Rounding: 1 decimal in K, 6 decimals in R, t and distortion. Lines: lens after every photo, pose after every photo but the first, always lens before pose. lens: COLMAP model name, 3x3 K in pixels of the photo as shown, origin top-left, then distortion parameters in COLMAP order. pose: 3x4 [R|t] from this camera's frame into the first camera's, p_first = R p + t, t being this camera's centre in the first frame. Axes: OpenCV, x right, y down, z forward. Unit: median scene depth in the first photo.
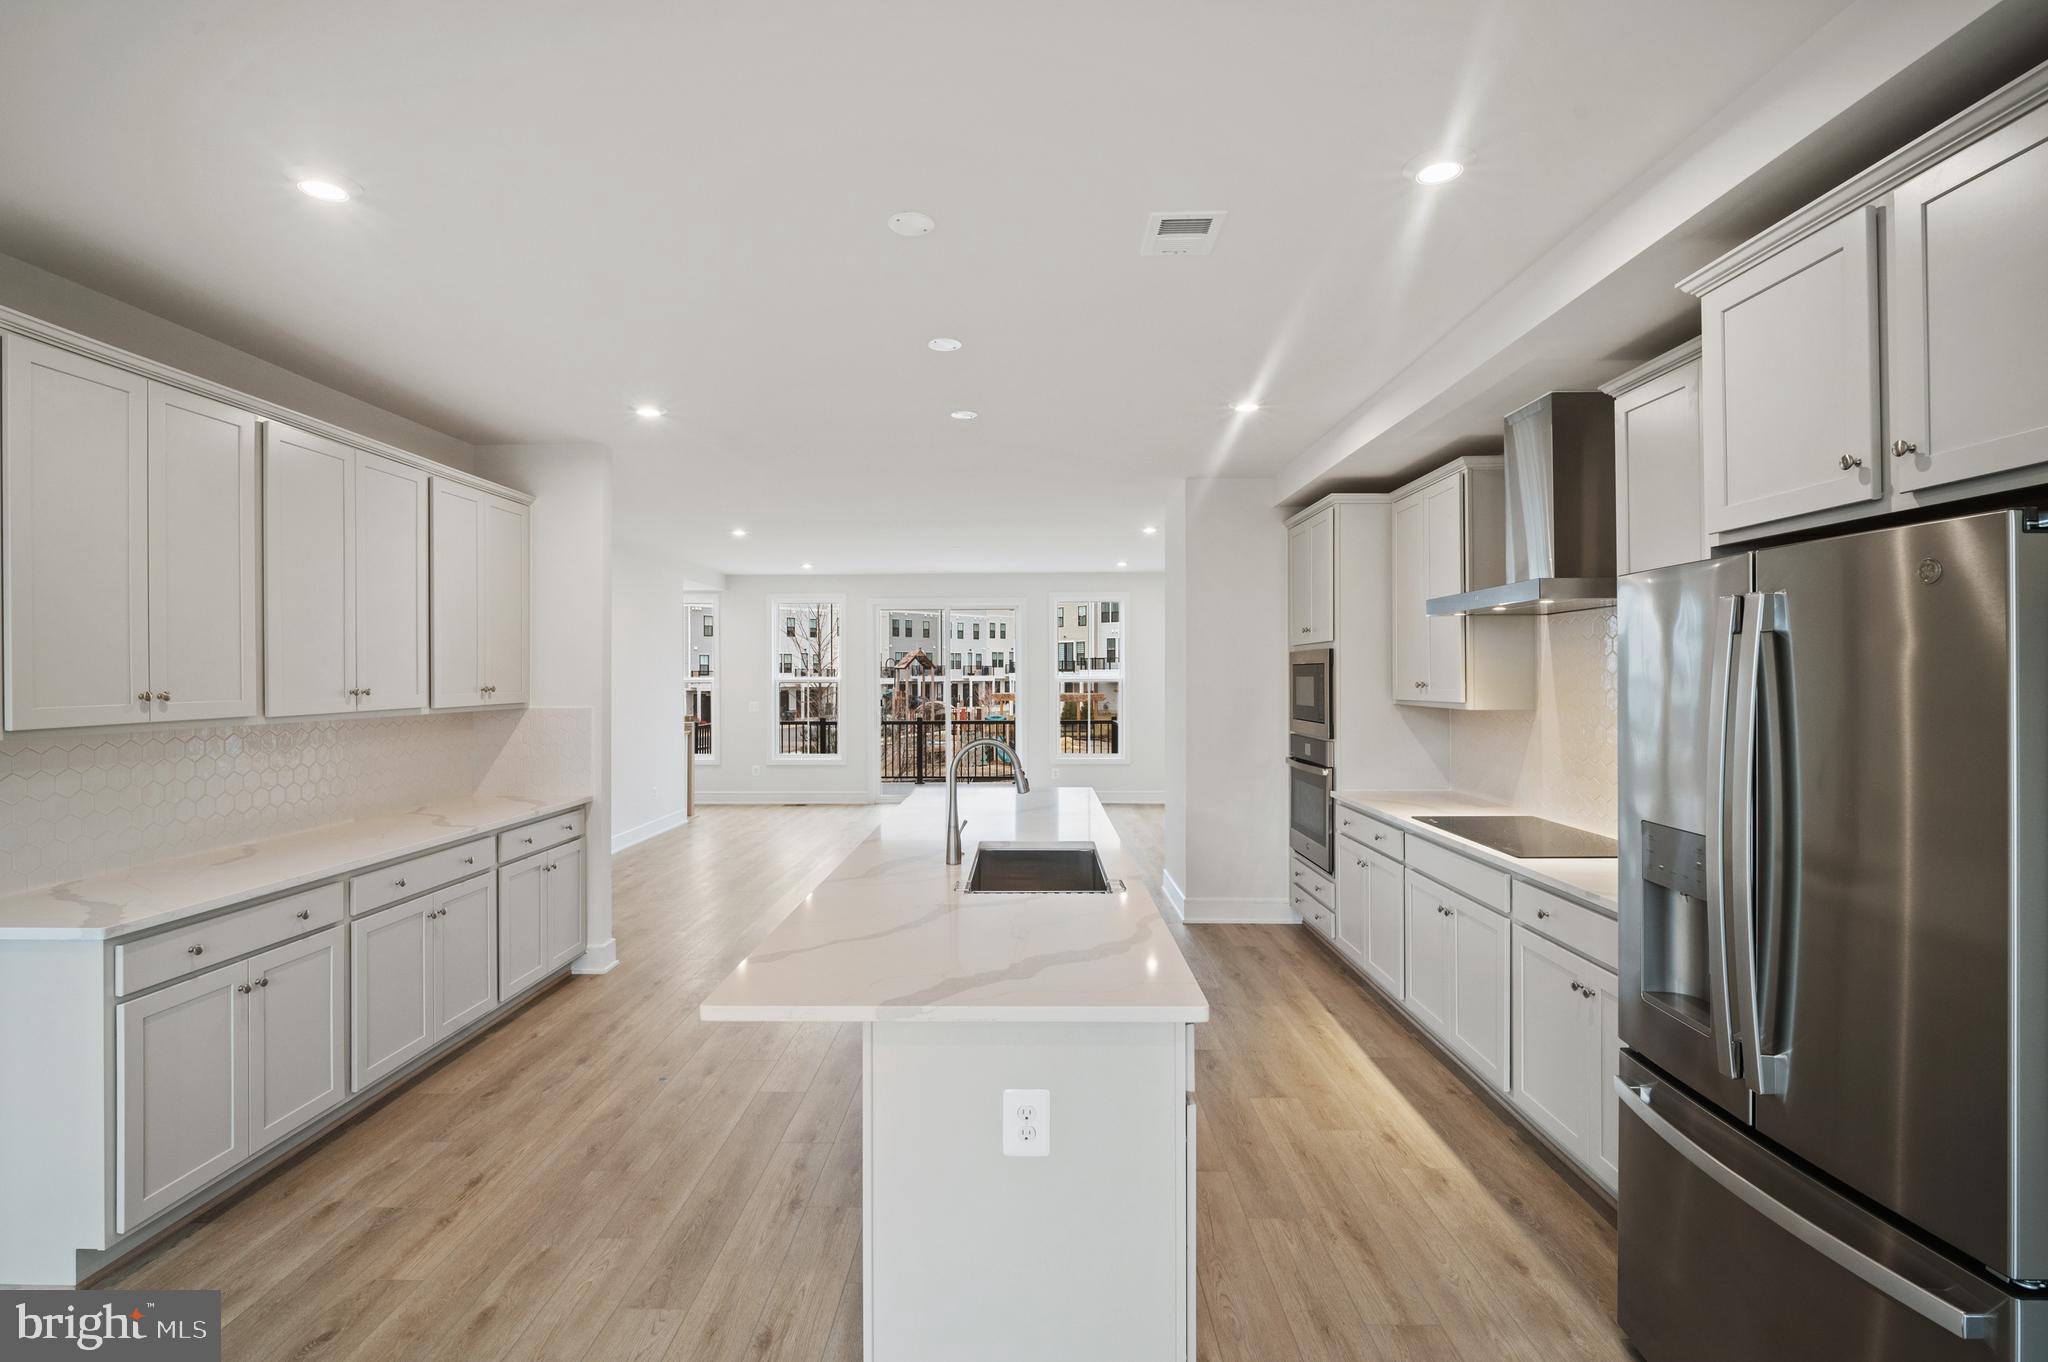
lens RADIAL K [[964.1, 0, 1026.1], [0, 964.1, 677.7], [0, 0, 1]] dist [-0.004219, -0.002457]
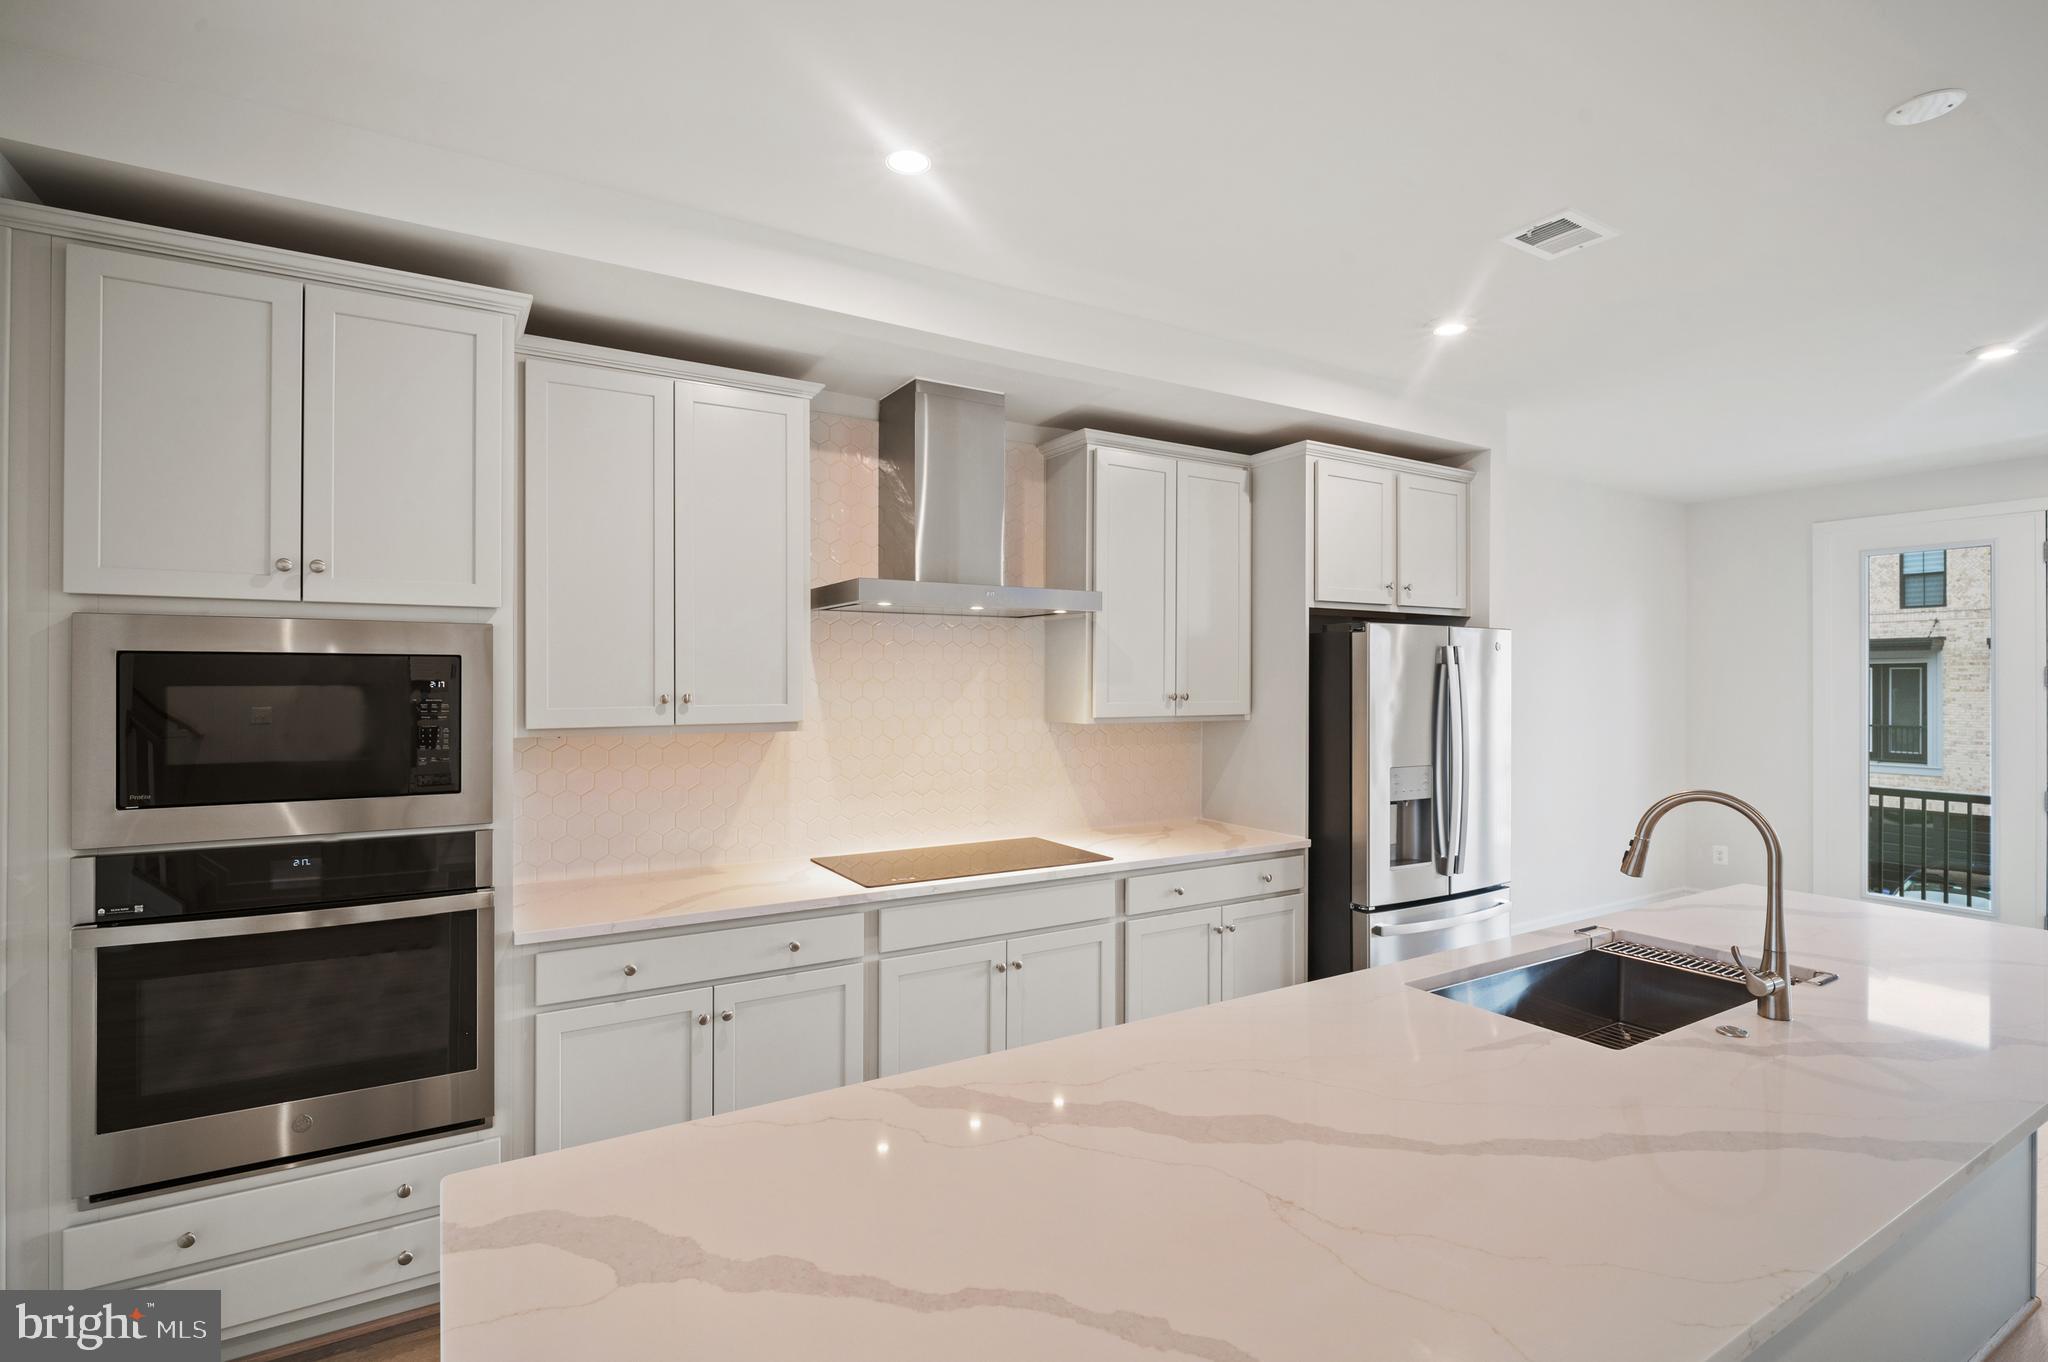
lens RADIAL K [[964.1, 0, 1024.4], [0, 964.1, 675.3], [0, 0, 1]] dist [-0.004219, -0.002457]
pose [[0.540824, 0.002438, -0.841132, 0.082106], [-0.009453, 0.999950, -0.003180, -0.003602], [0.841082, 0.009671, 0.540821, 0.483155]]
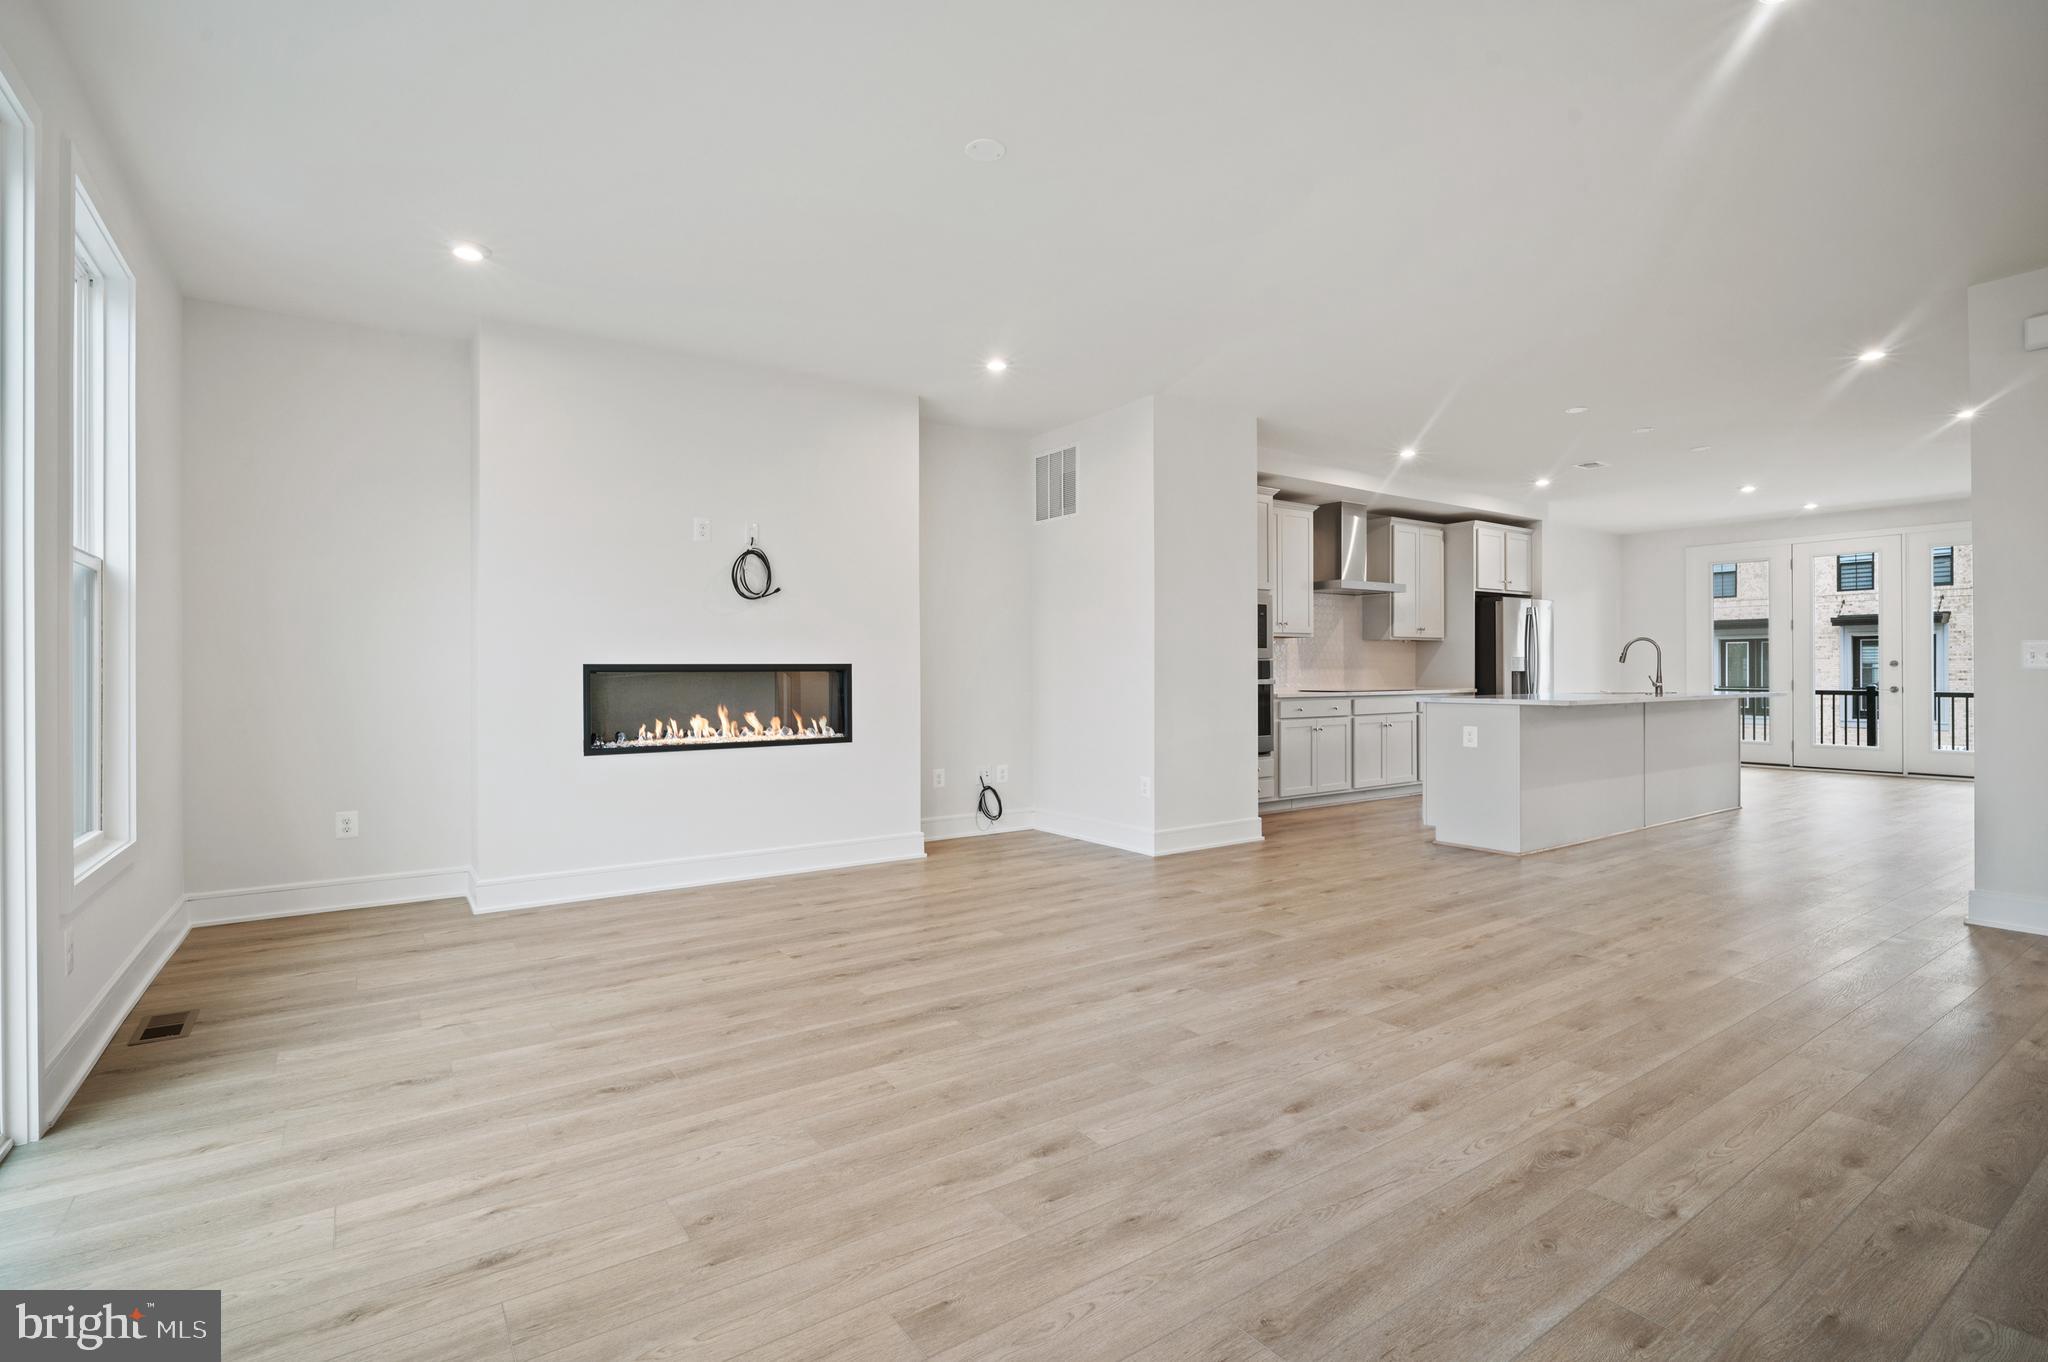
lens RADIAL K [[964.1, 0, 1026.6], [0, 964.1, 676.2], [0, 0, 1]] dist [-0.004219, -0.002457]
pose [[0.602014, 0.013006, -0.798380, 0.560924], [-0.007791, 0.999915, 0.010415, 0.098846], [0.798448, -0.000050, 0.602064, -0.844388]]
